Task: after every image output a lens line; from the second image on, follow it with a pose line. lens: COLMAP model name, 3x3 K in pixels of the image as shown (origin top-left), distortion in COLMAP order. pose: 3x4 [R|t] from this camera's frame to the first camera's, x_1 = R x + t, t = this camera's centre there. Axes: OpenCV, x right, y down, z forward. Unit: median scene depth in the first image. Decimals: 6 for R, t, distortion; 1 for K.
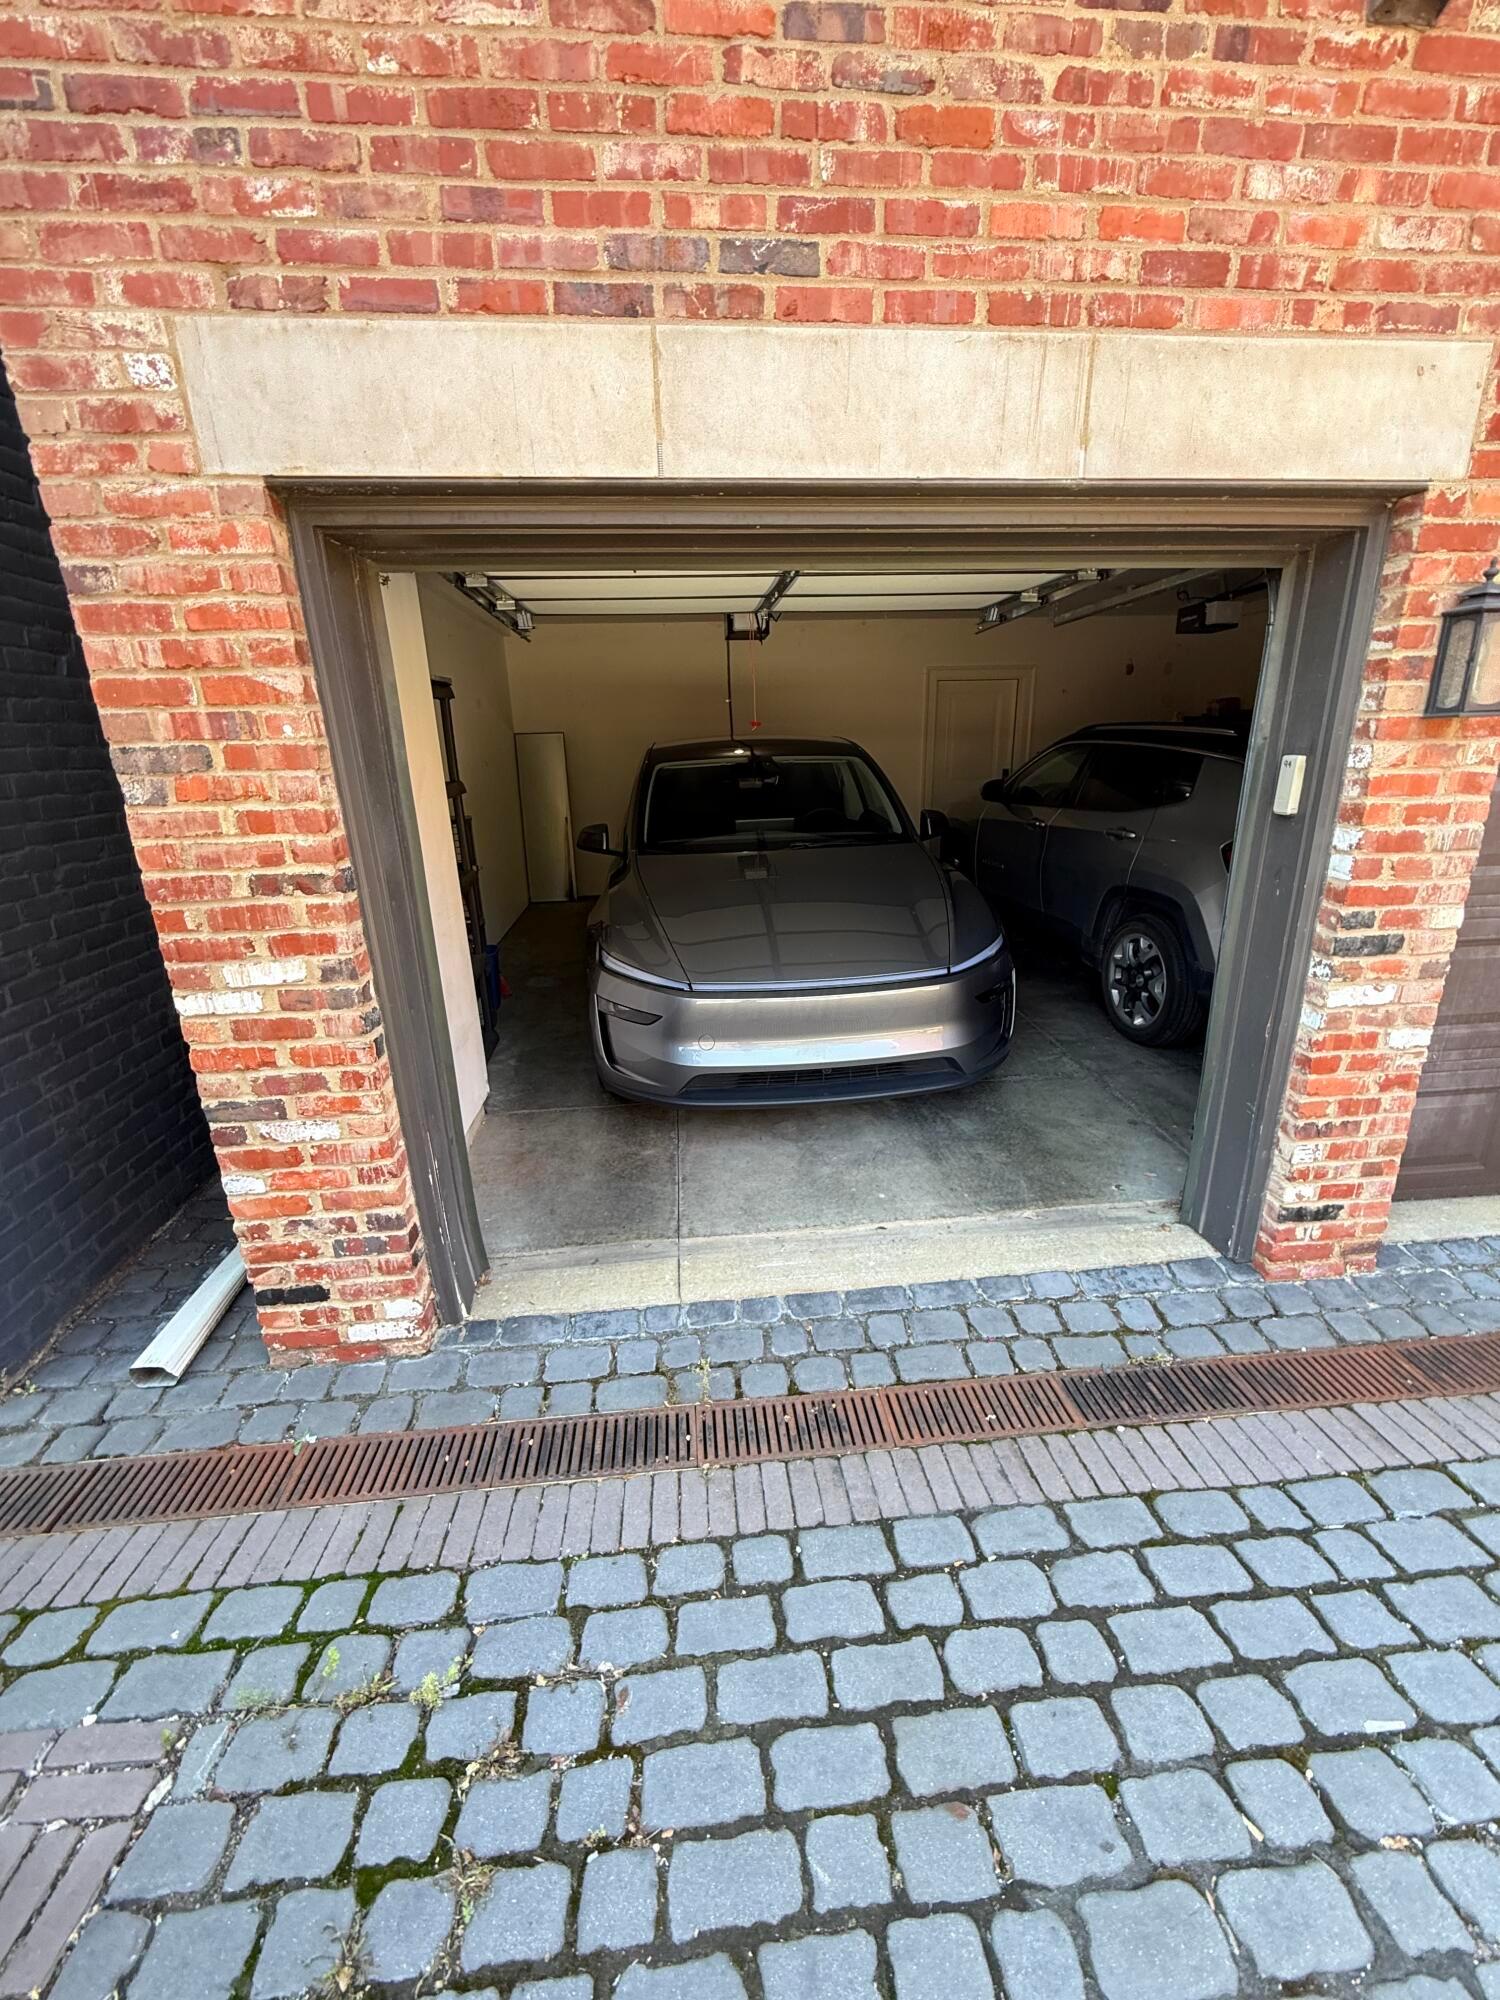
lens RADIAL K [[793.9, 0, 751.1], [0, 793.9, 1004.1], [0, 0, 1]] dist [0.000044, -0.000770]
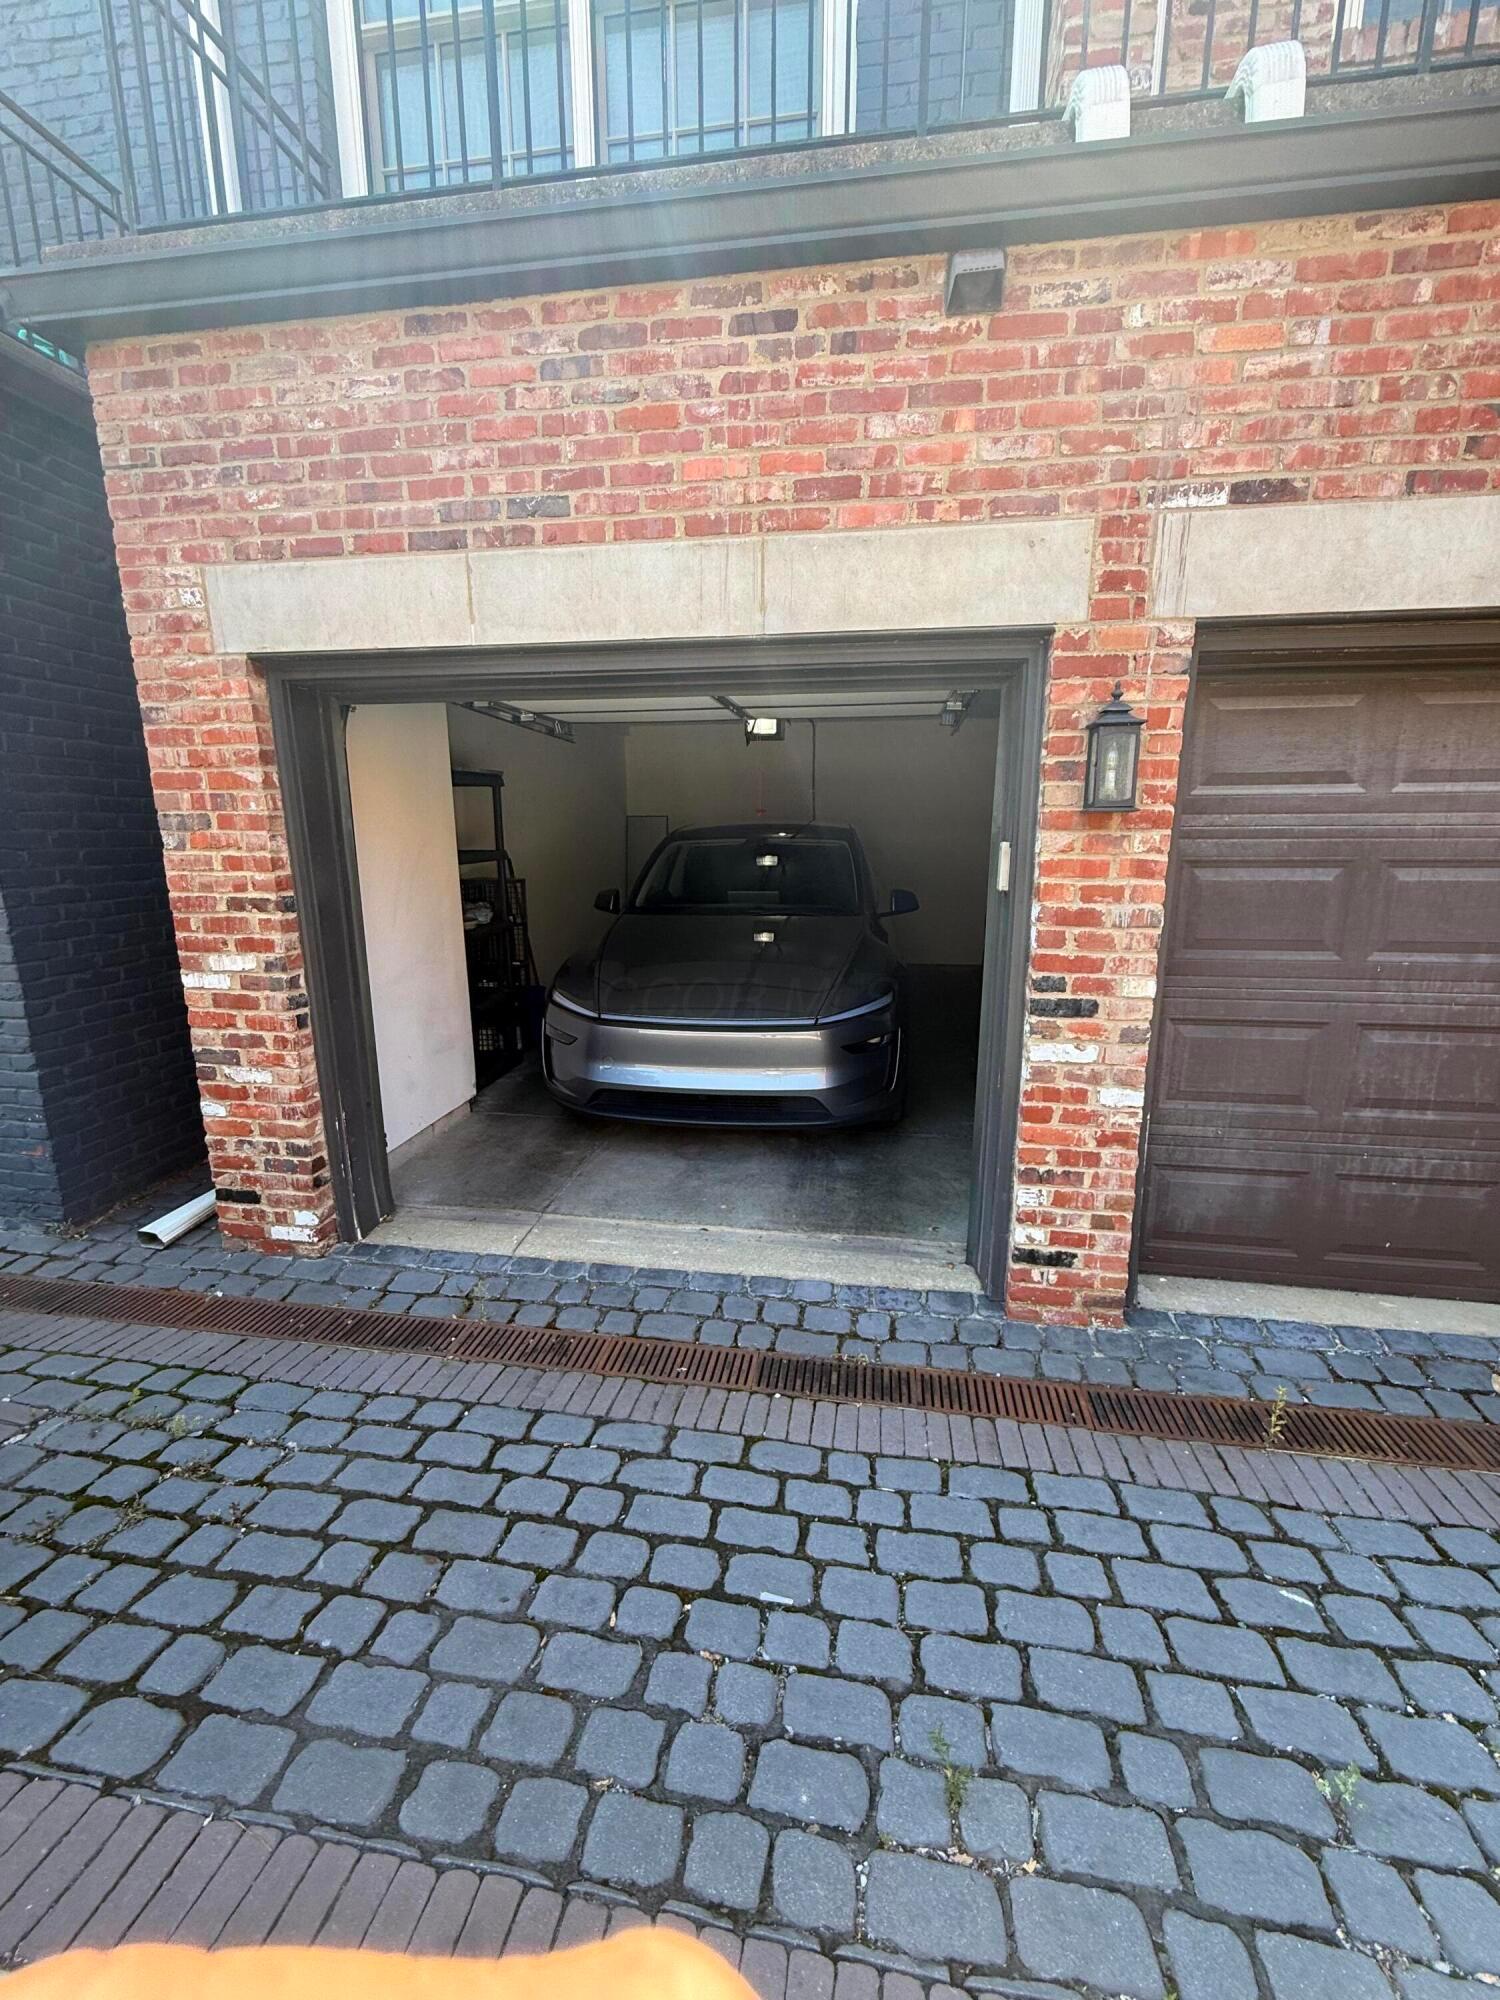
lens RADIAL K [[793.9, 0, 745.0], [0, 793.9, 1003.6], [0, 0, 1]] dist [0.000044, -0.000770]
pose [[0.968414, 0.076483, -0.237327, 0.790269], [-0.100276, 0.990895, -0.089842, 0.086961], [0.228295, 0.110803, 0.967266, -0.252147]]
